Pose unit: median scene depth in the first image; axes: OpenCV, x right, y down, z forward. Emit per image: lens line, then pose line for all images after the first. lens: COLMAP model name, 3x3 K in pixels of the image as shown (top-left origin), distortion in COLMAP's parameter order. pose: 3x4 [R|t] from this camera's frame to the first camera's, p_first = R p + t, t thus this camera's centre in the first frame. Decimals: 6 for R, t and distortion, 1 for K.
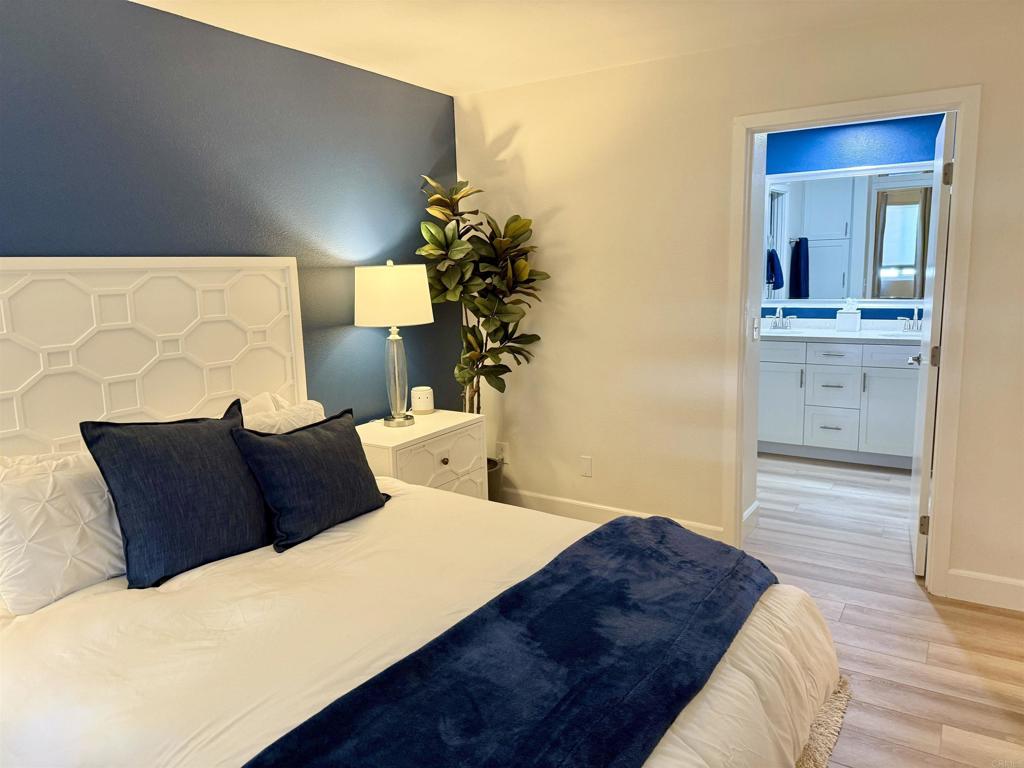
lens RADIAL K [[716.0, 0, 507.3], [0, 716.0, 388.5], [0, 0, 1]] dist [0.122518, -0.194427]
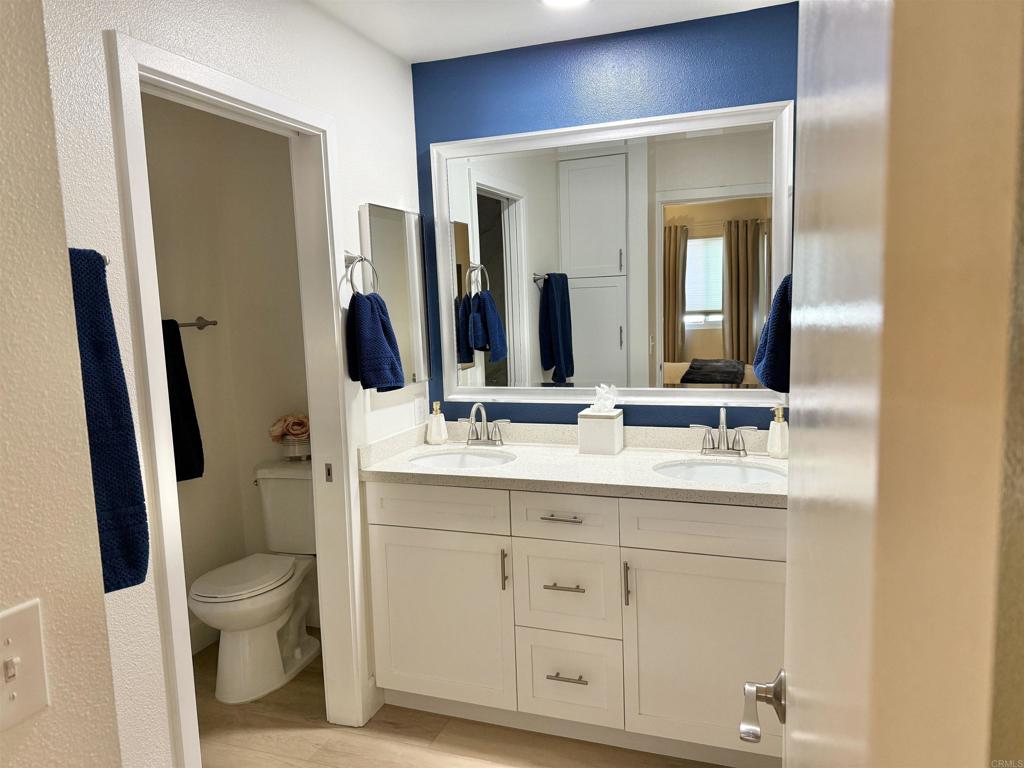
lens RADIAL K [[716.0, 0, 507.3], [0, 716.0, 388.5], [0, 0, 1]] dist [0.122518, -0.194427]
pose [[0.977163, -0.027523, 0.210703, 0.260941], [0.039392, 0.997852, -0.052343, -0.085292], [-0.208809, 0.059448, 0.976148, 0.457392]]
